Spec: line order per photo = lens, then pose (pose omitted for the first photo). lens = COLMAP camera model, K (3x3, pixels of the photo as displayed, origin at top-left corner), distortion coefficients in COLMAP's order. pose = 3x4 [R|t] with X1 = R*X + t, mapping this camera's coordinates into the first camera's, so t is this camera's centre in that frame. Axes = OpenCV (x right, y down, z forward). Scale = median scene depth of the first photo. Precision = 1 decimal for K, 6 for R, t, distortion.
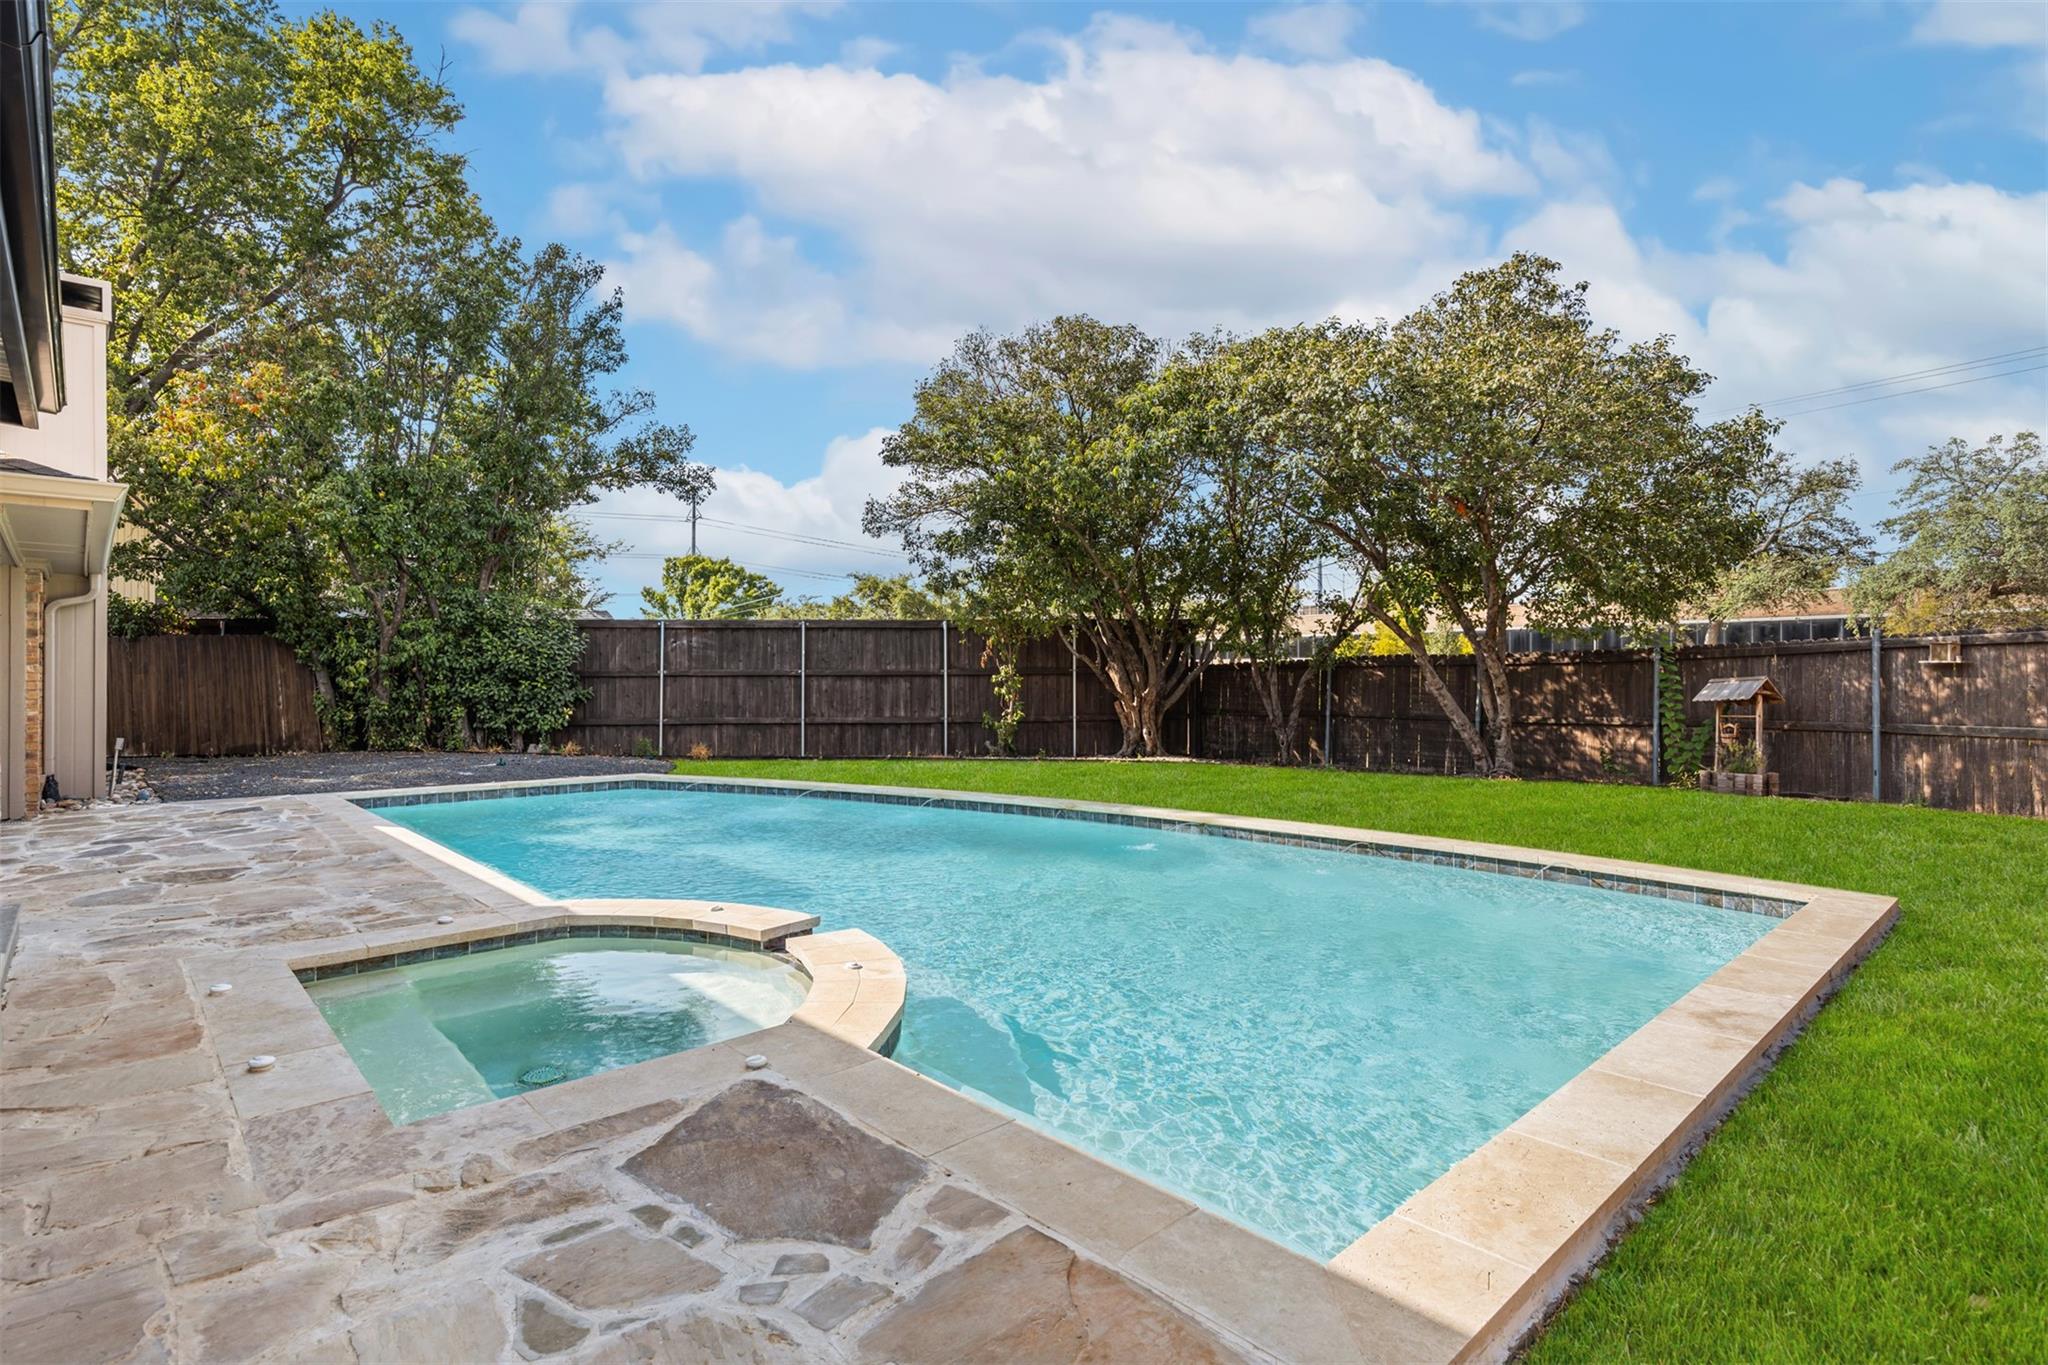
lens RADIAL K [[1012.4, 0, 1025.0], [0, 1012.4, 679.7], [0, 0, 1]] dist [0.001211, 0.000428]
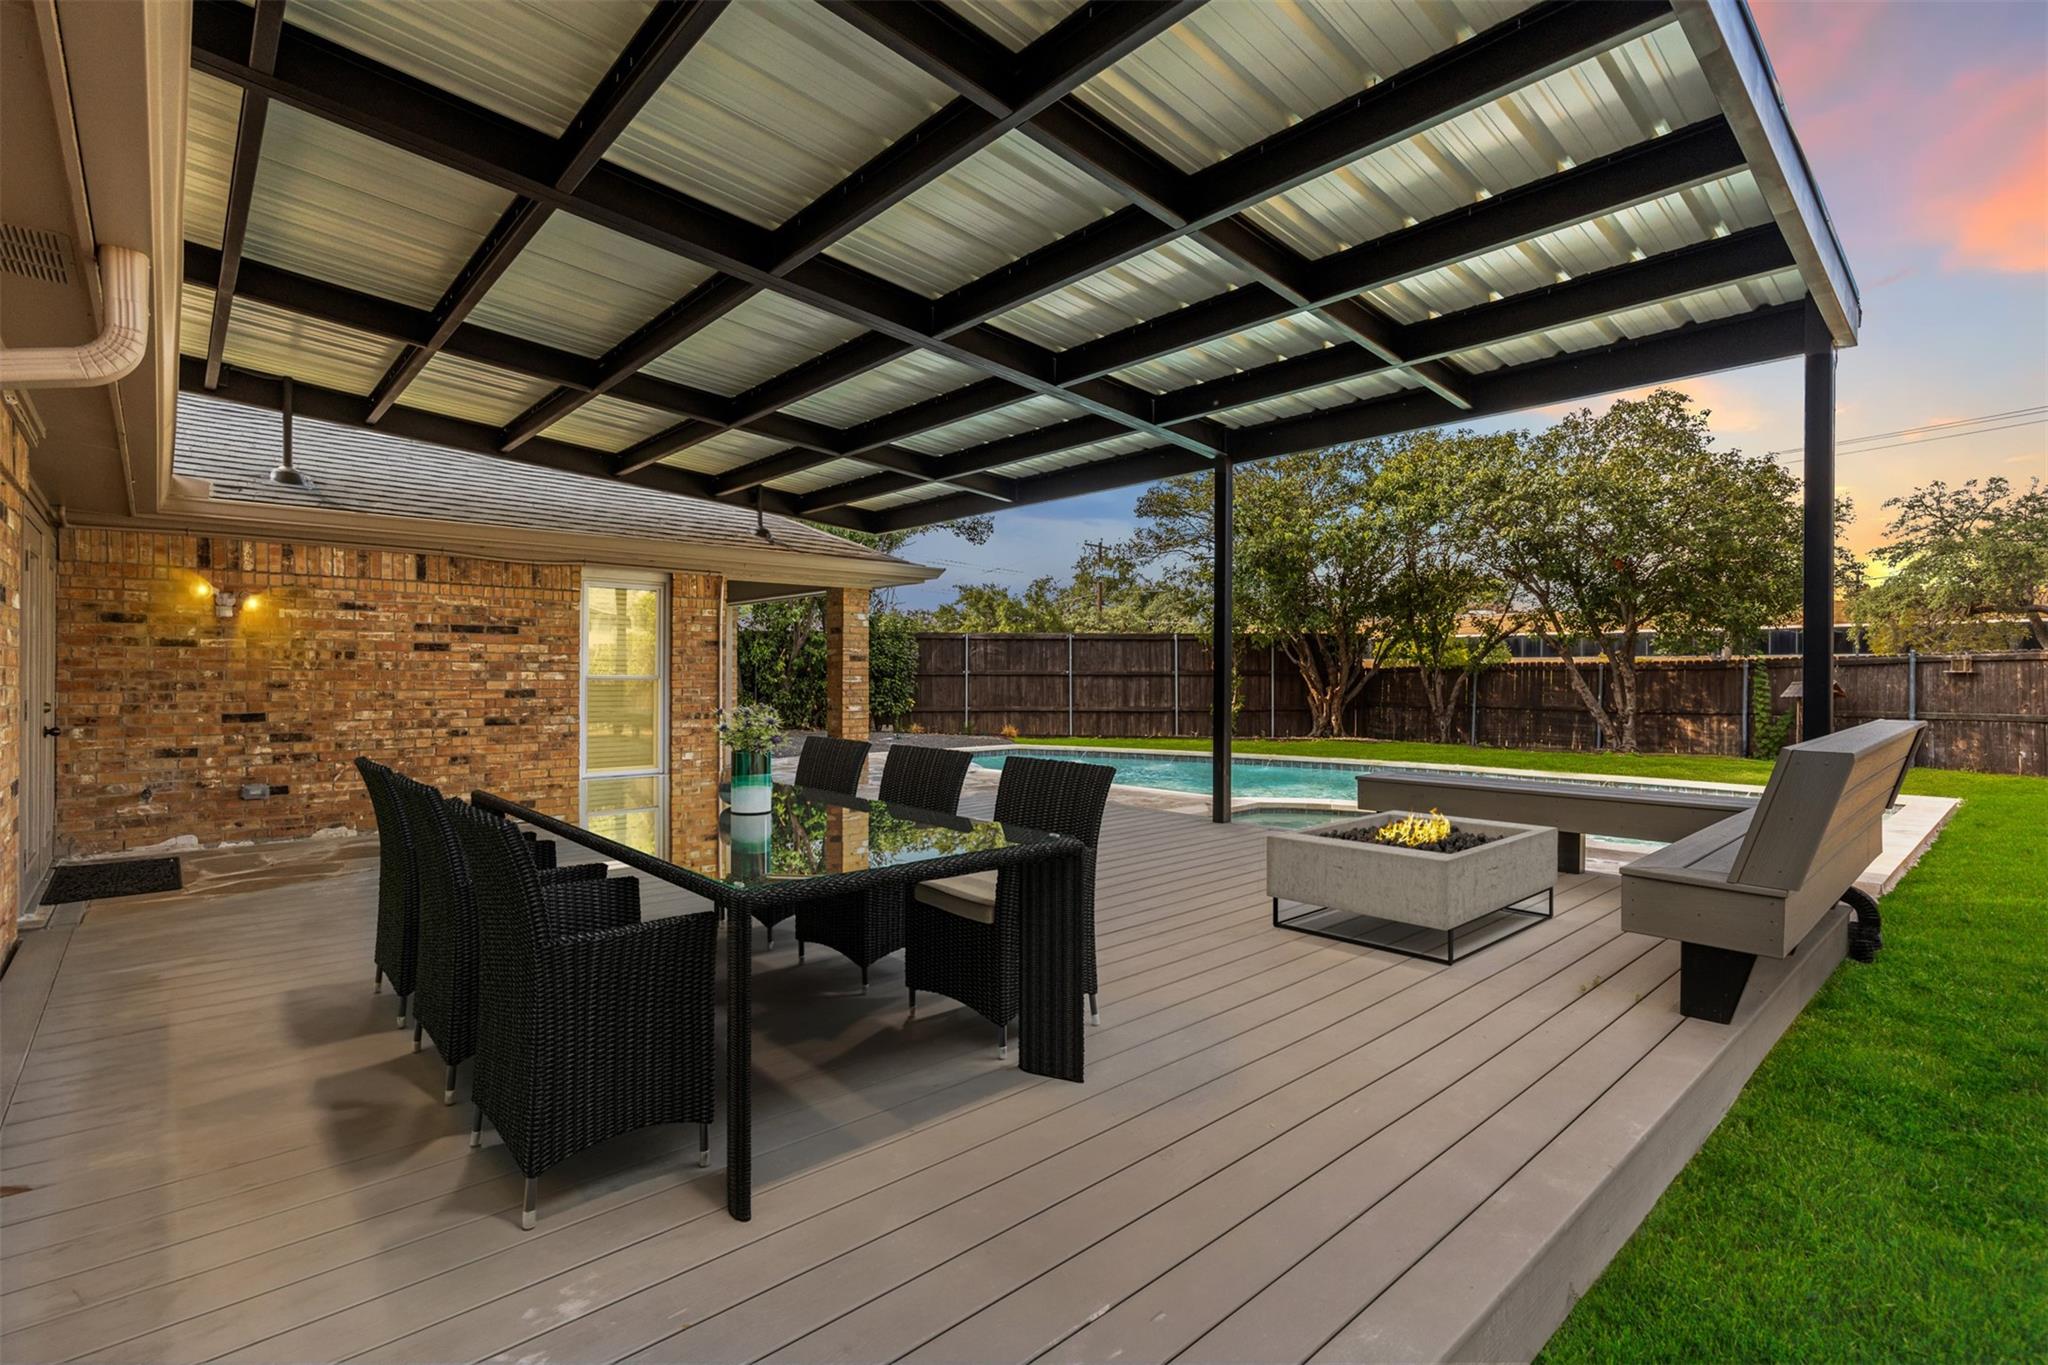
lens RADIAL K [[945.2, 0, 1019.8], [0, 945.2, 678.9], [0, 0, 1]] dist [0.001826, 0.000067]
pose [[0.999886, 0.005291, -0.014122, -0.268008], [-0.005258, 0.999983, 0.002371, -0.001701], [0.014134, -0.002296, 0.999897, -0.242915]]
